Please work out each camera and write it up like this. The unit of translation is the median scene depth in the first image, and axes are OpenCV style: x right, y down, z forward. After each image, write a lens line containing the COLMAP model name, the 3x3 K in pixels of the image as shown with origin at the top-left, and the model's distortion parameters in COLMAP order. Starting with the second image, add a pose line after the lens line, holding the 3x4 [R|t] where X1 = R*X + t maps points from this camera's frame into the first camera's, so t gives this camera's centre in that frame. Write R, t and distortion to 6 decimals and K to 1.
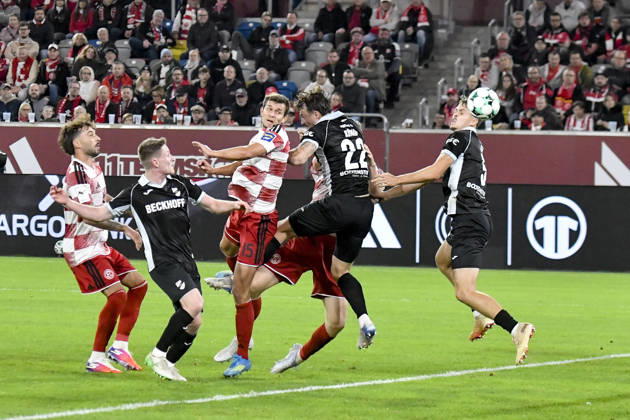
lens RADIAL K [[3487.9, 0, 318.6], [0, 3487.9, 212.2], [0, 0, 1]] dist [0.003840, 0.000000]
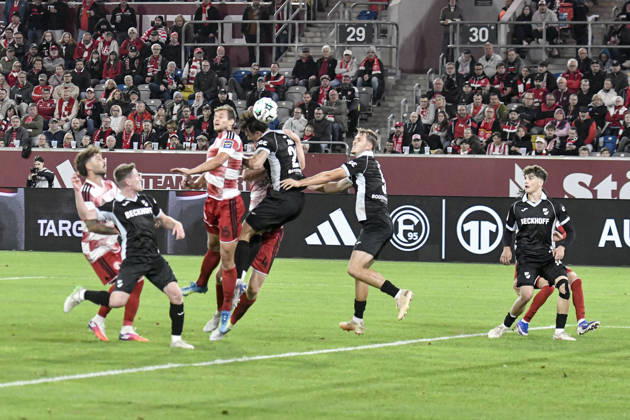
lens RADIAL K [[3487.9, 0, 312.9], [0, 3487.9, 208.2], [0, 0, 1]] dist [0.003840, 0.000000]
pose [[0.999909, -0.000783, 0.013479, -0.011012], [0.000817, 0.999997, -0.002504, -0.000361], [-0.013477, 0.002515, 0.999906, -0.290716]]
